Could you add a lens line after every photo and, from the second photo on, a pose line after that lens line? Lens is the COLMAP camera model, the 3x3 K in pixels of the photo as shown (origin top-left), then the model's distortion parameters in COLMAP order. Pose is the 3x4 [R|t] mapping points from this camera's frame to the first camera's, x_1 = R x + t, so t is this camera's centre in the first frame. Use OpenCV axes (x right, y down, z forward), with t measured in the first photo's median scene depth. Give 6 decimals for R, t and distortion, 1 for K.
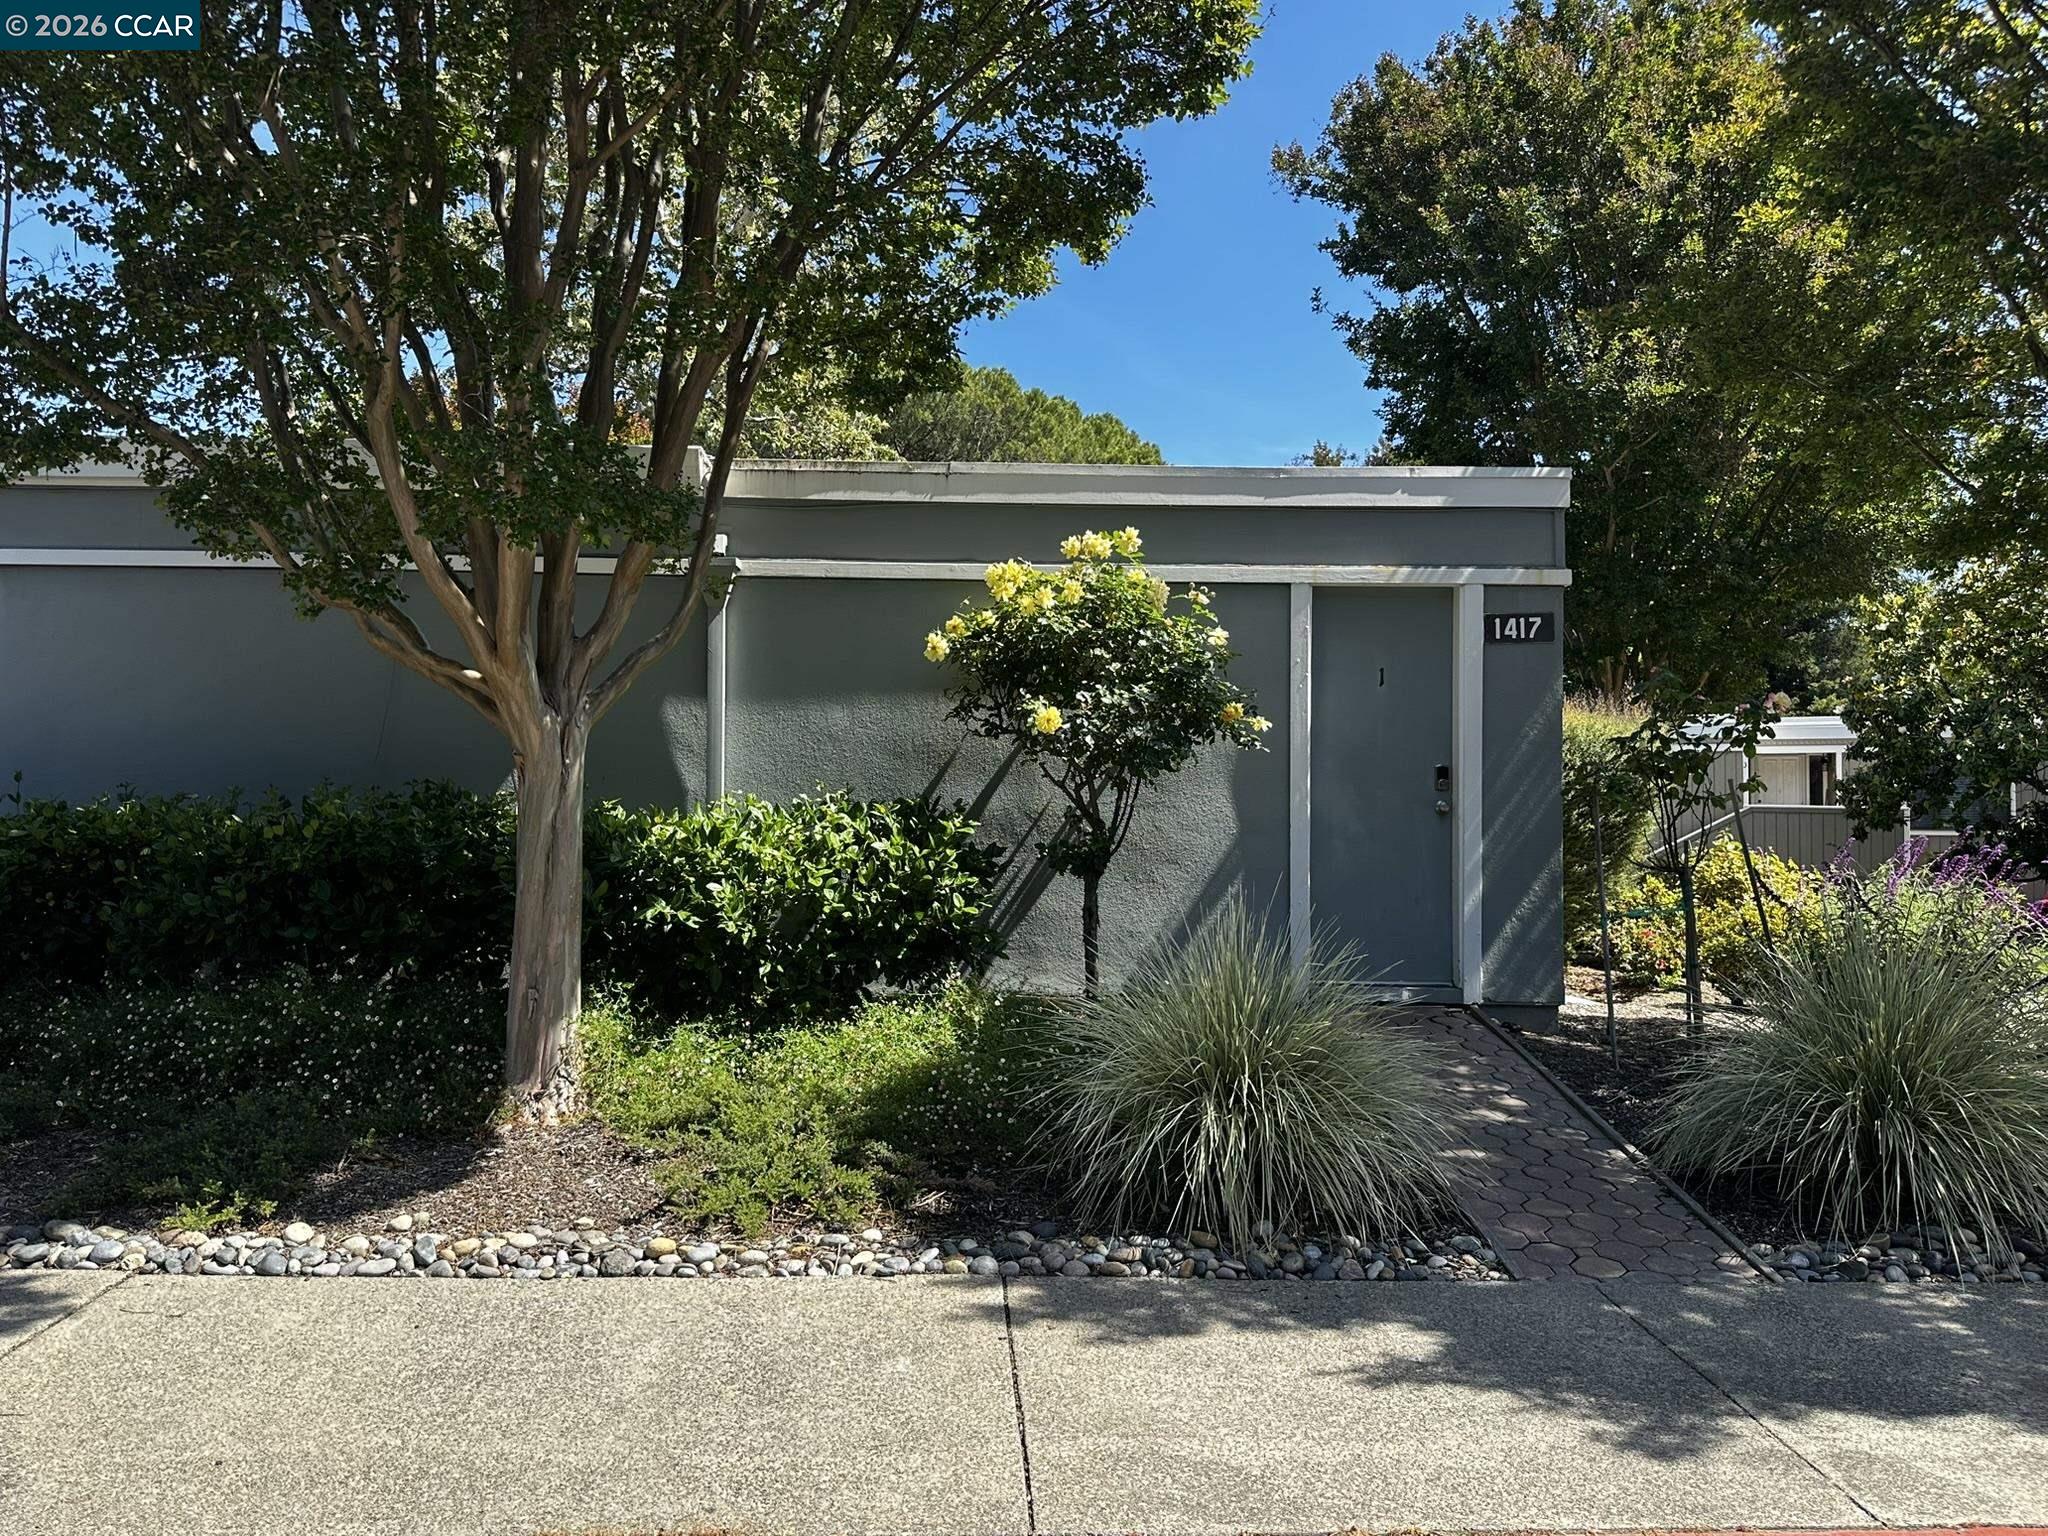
lens RADIAL K [[1564.5, 0, 1024.0], [0, 1564.5, 768.0], [0, 0, 1]] dist [0.000964, -0.001293]
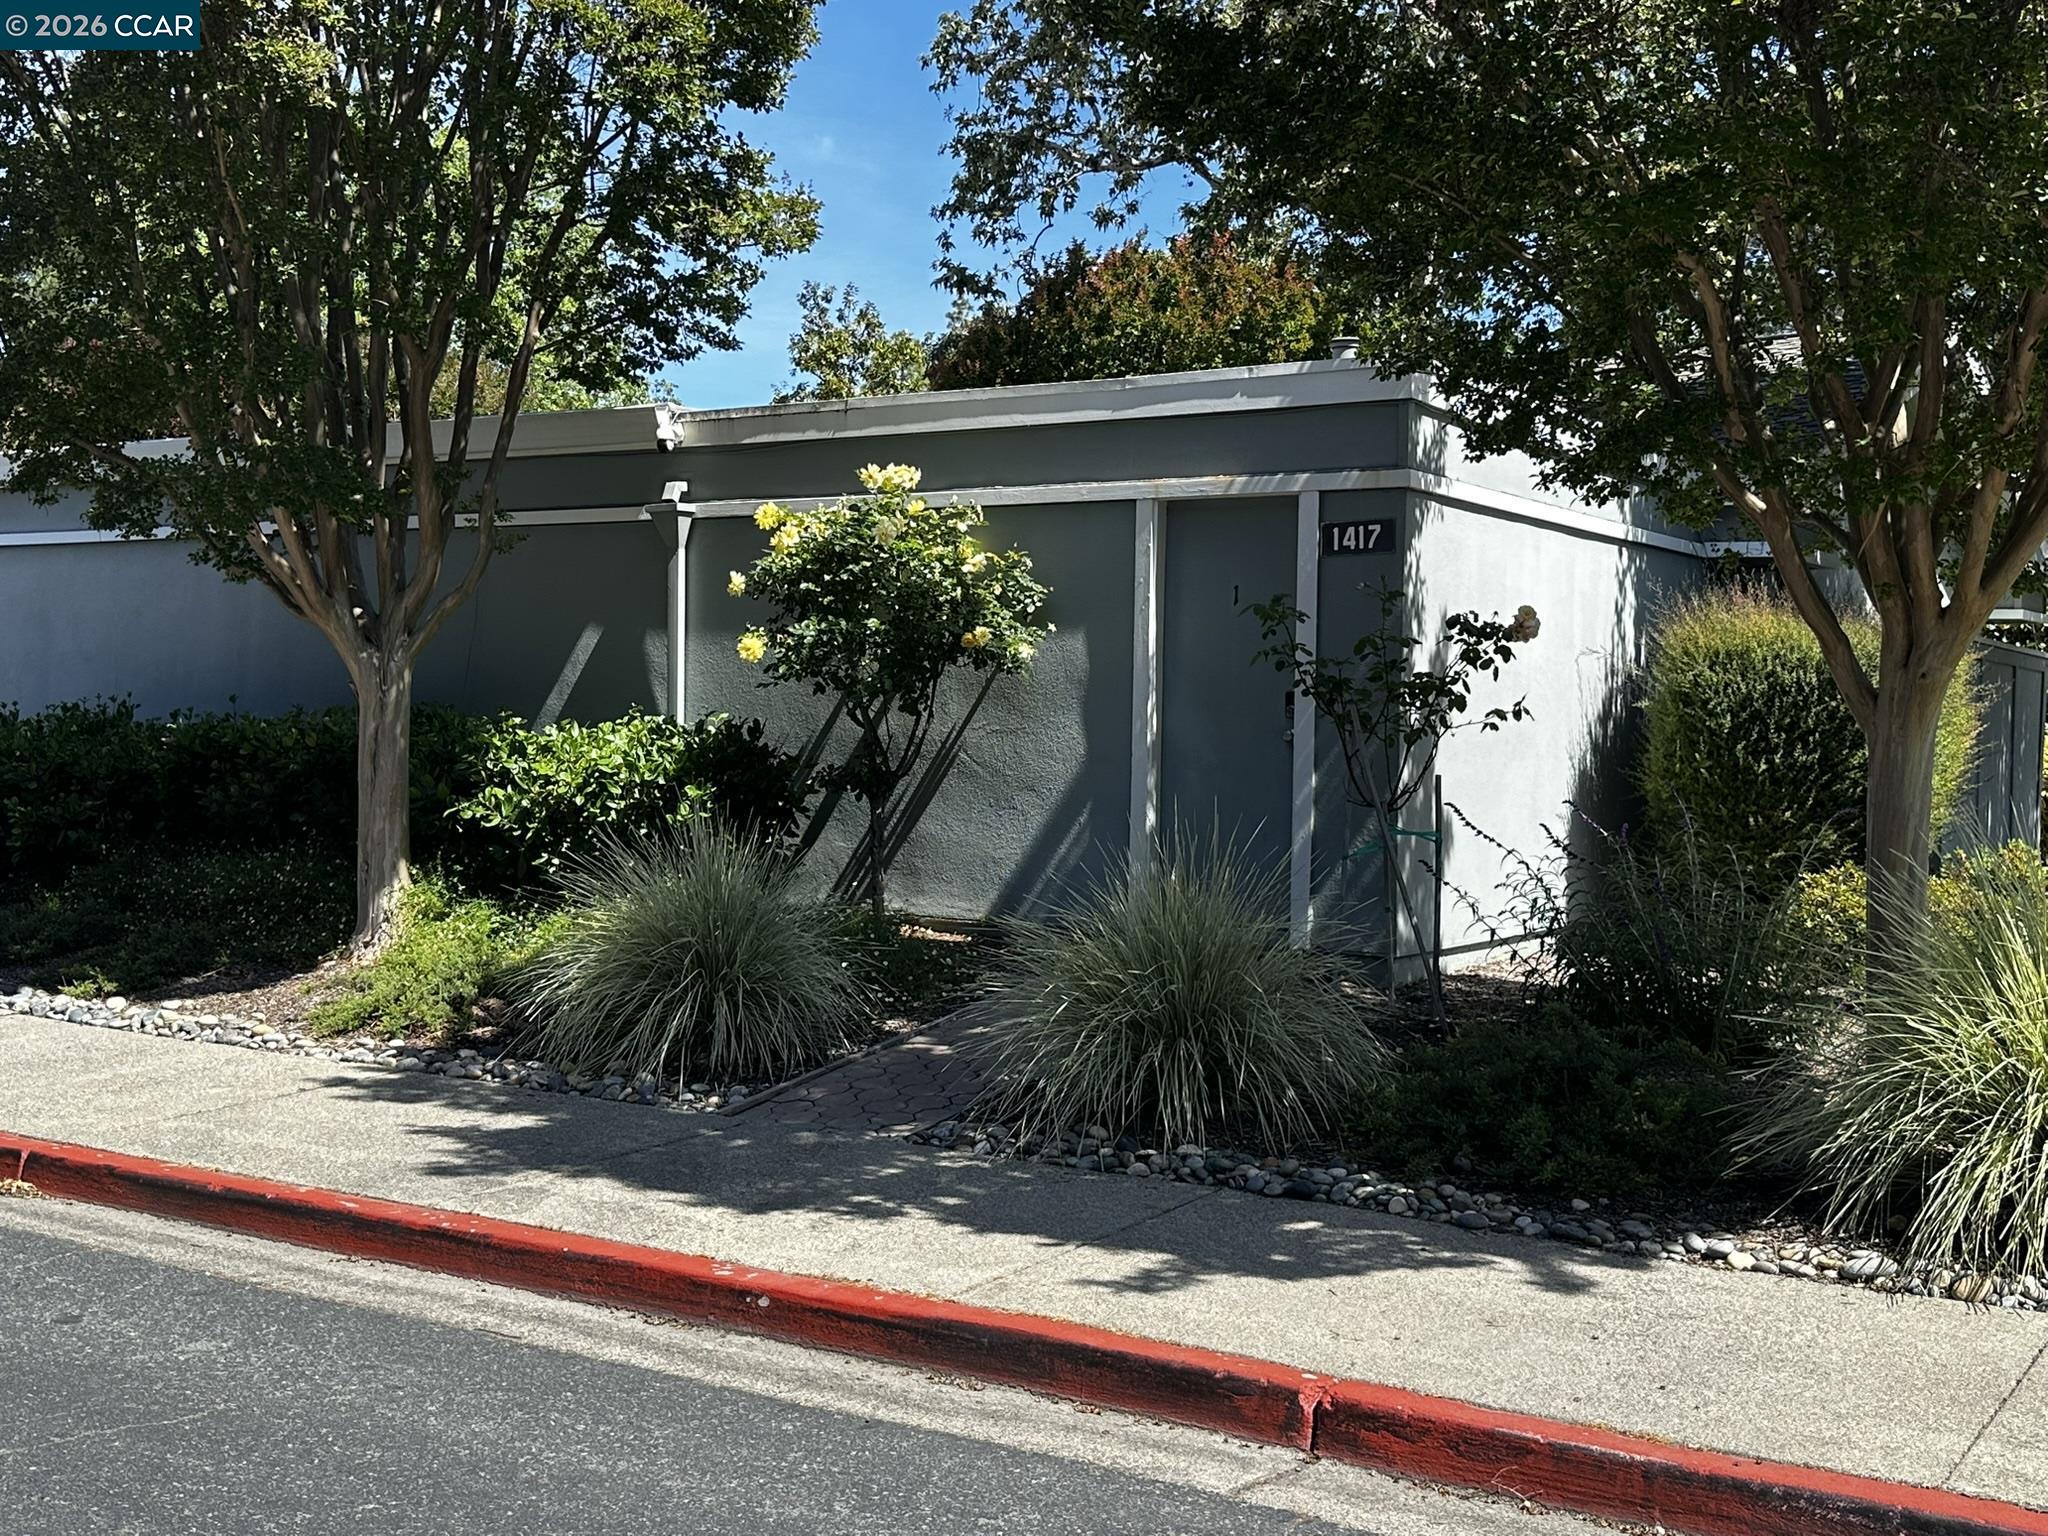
lens RADIAL K [[2270.8, 0, 1024.0], [0, 2270.8, 768.0], [0, 0, 1]] dist [0.030719, 0.027536]
pose [[0.823216, 0.020186, -0.567369, 0.904019], [-0.000367, 0.999386, 0.035024, -0.003284], [0.567728, -0.028624, 0.822719, -0.181892]]
